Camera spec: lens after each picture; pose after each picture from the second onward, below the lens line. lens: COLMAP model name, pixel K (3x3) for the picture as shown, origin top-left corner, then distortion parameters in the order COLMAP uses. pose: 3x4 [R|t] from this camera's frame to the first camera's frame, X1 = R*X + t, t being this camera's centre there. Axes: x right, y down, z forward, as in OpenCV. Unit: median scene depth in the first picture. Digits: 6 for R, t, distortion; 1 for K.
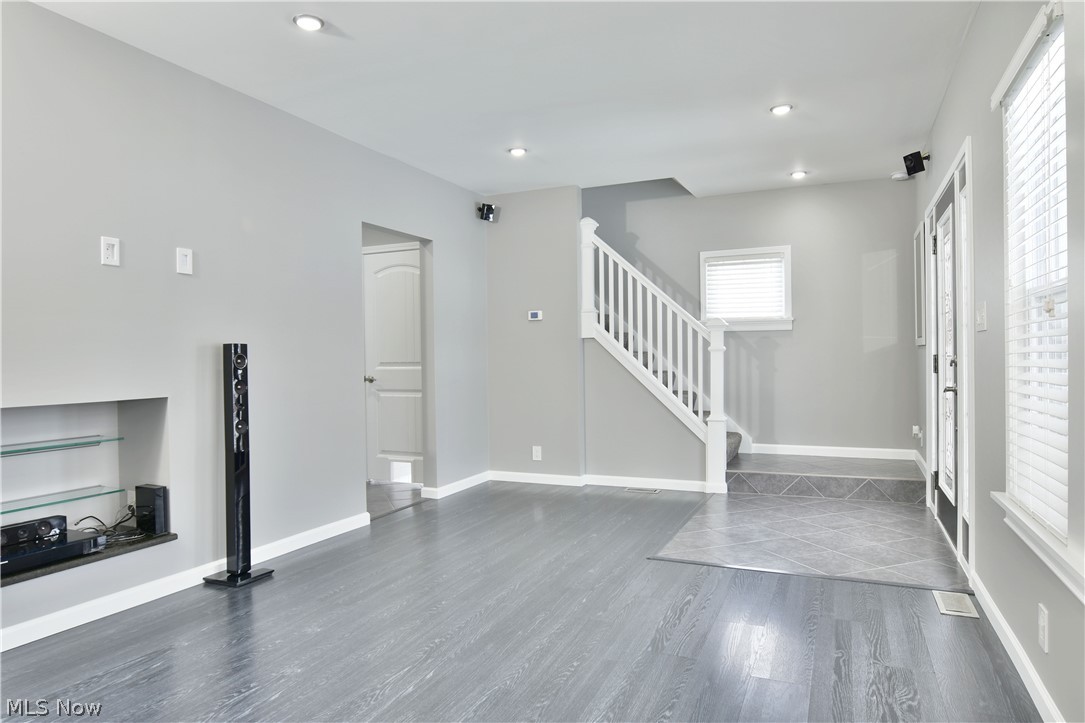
lens RADIAL K [[667.0, 0, 538.8], [0, 667.0, 367.1], [0, 0, 1]] dist [-0.002050, -0.002838]
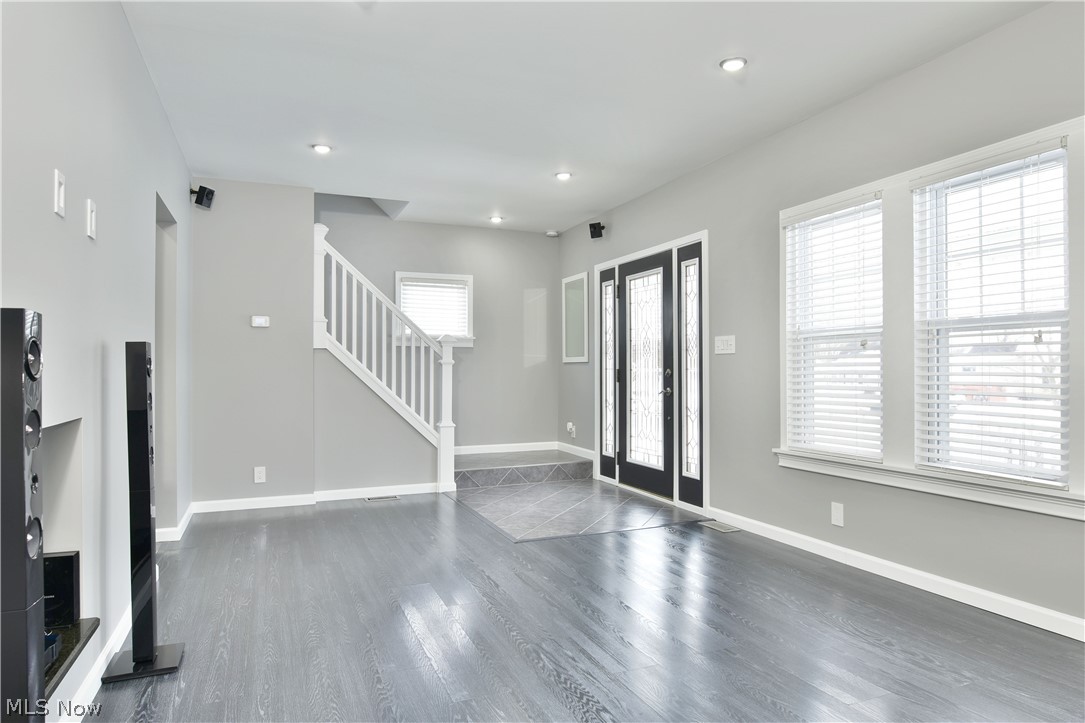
lens RADIAL K [[667.0, 0, 538.3], [0, 667.0, 369.8], [0, 0, 1]] dist [-0.002050, -0.002838]
pose [[0.688477, 0.010433, 0.725183, -0.433275], [0.003648, 0.999834, -0.017848, 0.005944], [-0.725249, 0.014934, 0.688325, 0.118203]]
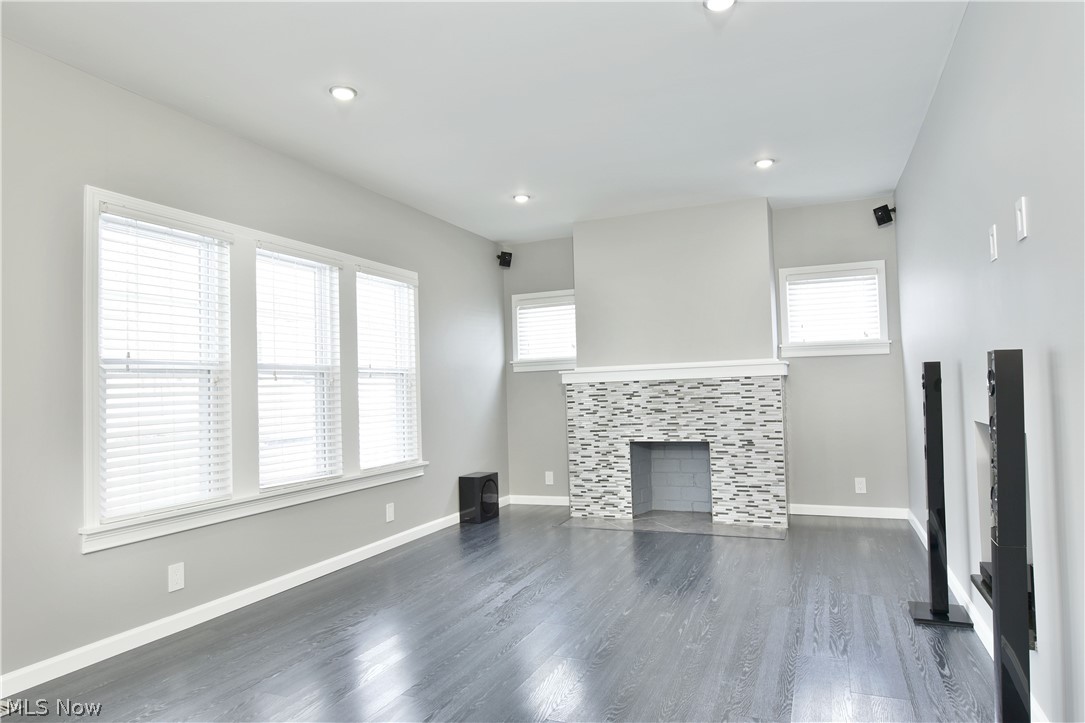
lens RADIAL K [[667.0, 0, 553.2], [0, 667.0, 363.3], [0, 0, 1]] dist [-0.002050, -0.002838]
pose [[-0.998208, 0.043523, -0.041072, -0.038245], [0.044772, 0.998547, -0.029977, -0.013085], [0.039708, -0.031762, -0.998706, 0.979000]]
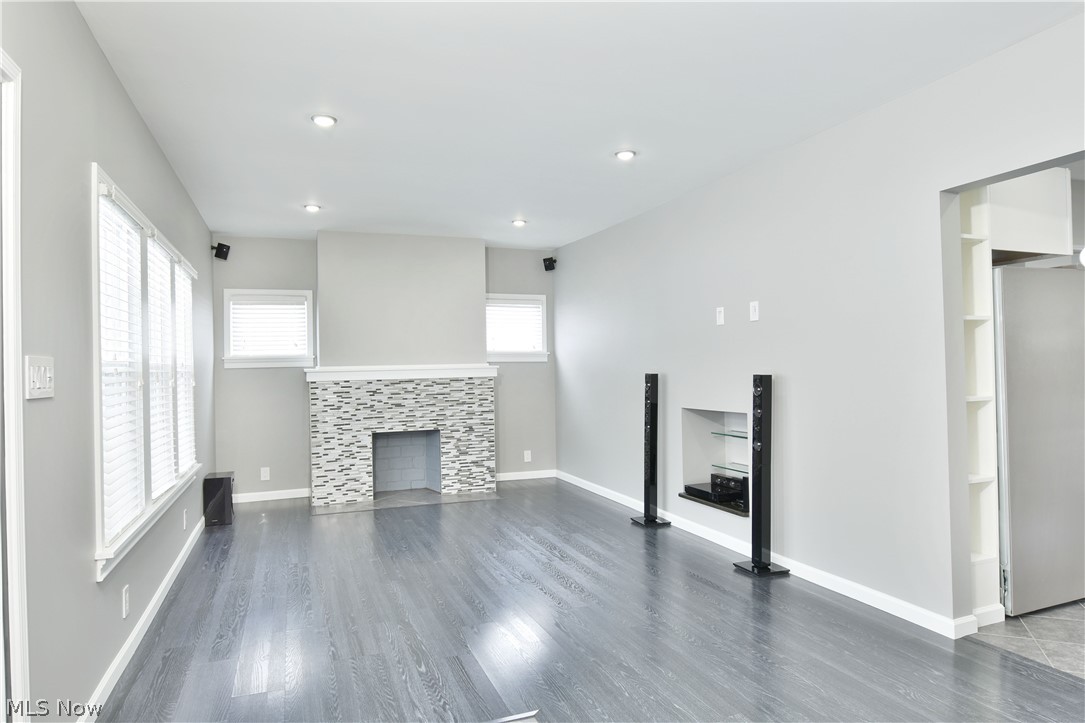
lens RADIAL K [[667.0, 0, 550.7], [0, 667.0, 358.9], [0, 0, 1]] dist [-0.002050, -0.002838]
pose [[-0.696834, 0.019212, -0.716975, 0.424601], [0.020699, 0.999763, 0.006672, -0.049279], [0.716934, -0.010191, -0.697067, 0.995522]]
